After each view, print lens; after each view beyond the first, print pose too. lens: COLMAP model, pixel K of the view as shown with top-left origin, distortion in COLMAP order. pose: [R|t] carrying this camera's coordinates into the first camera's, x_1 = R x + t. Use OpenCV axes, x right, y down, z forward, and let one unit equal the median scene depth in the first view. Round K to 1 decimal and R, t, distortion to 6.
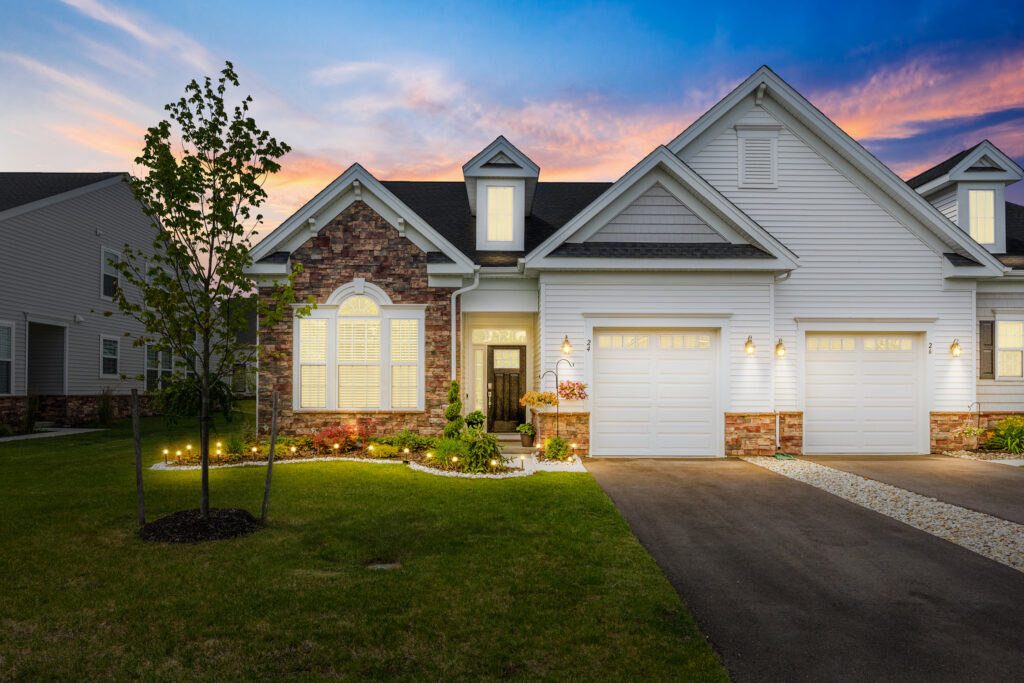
lens RADIAL K [[997.2, 0, 512.6], [0, 997.2, 343.4], [0, 0, 1]] dist [-0.000228, 0.000000]
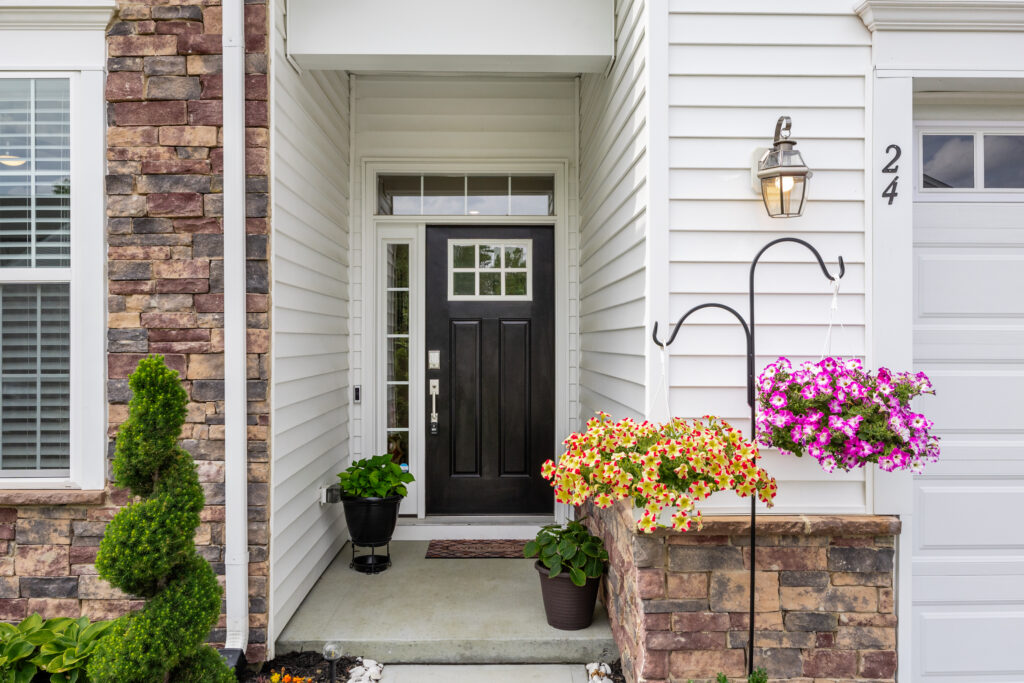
lens RADIAL K [[886.8, 0, 512.0], [0, 886.8, 340.2], [0, 0, 1]] dist [0.002348, 0.000404]
pose [[0.999975, -0.002374, -0.006729, 0.002883], [0.002749, 0.998417, 0.056184, 0.023970], [0.006585, -0.056201, 0.998398, 0.804483]]
